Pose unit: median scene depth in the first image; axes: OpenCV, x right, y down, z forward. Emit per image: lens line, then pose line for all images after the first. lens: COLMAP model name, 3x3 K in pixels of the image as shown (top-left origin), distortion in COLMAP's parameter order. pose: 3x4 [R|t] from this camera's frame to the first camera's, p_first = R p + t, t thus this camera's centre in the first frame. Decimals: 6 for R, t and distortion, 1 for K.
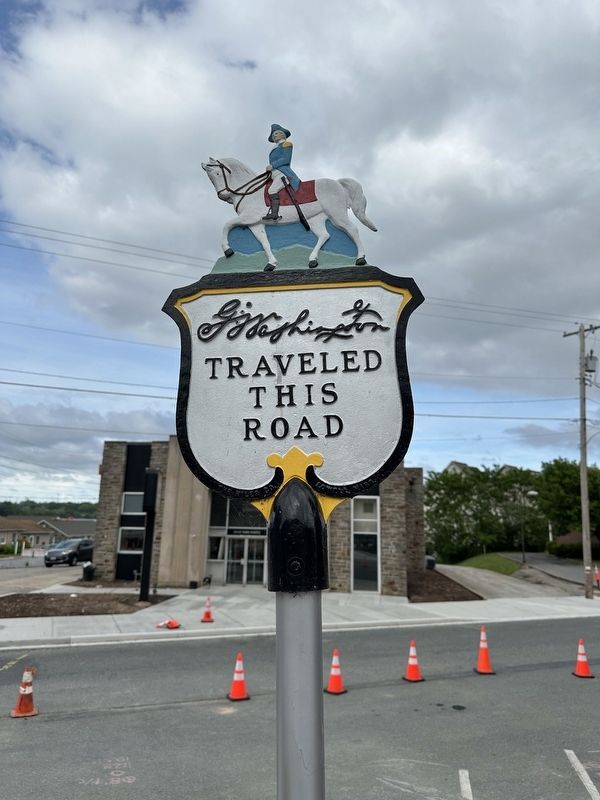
lens RADIAL K [[570.4, 0, 300.0], [0, 570.4, 400.0], [0, 0, 1]] dist [0.009143, -0.001734]
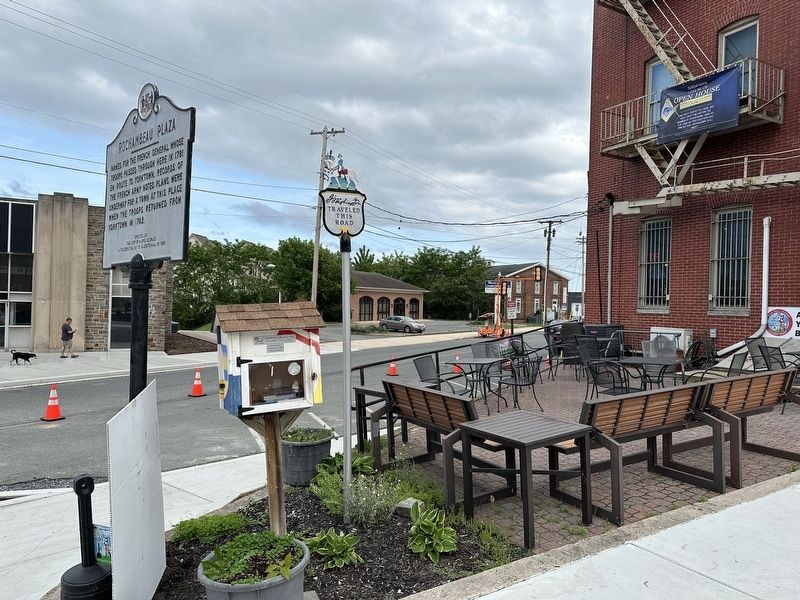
lens RADIAL K [[570.4, 0, 400.0], [0, 570.4, 300.0], [0, 0, 1]] dist [0.009143, -0.001734]
pose [[0.809672, -0.001970, 0.586880, -0.092078], [-0.124873, 0.976518, 0.175555, -0.008213], [-0.573444, -0.215428, 0.790413, -0.123092]]
